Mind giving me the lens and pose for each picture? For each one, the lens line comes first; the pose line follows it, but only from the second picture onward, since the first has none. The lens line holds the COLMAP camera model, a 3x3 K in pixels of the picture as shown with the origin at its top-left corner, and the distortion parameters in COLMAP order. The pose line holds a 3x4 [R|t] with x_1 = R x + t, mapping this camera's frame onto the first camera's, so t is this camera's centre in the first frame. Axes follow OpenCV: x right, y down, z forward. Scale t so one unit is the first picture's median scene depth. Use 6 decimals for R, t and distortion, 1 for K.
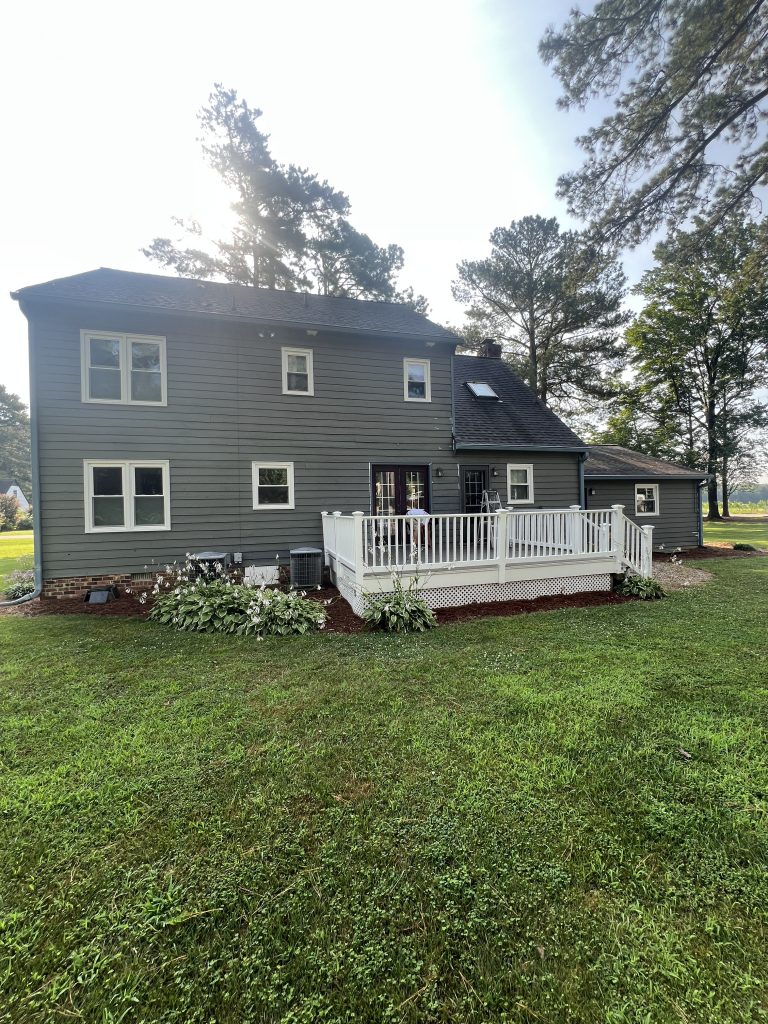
lens RADIAL K [[413.1, 0, 388.0], [0, 413.1, 511.6], [0, 0, 1]] dist [-0.001200, 0.000417]
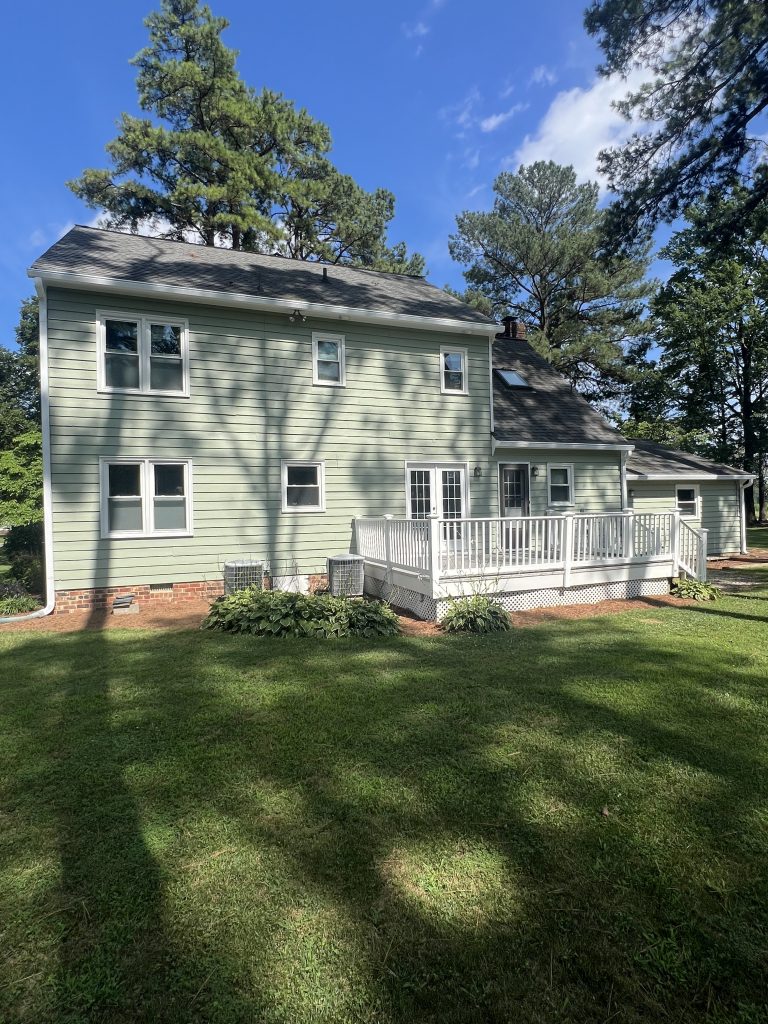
lens RADIAL K [[548.3, 0, 382.4], [0, 548.3, 513.2], [0, 0, 1]] dist [-0.012481, 0.007169]
pose [[0.996470, -0.000128, 0.083953, -0.137480], [0.000728, 0.999974, -0.007117, 0.003322], [-0.083950, 0.007153, 0.996444, -0.133307]]
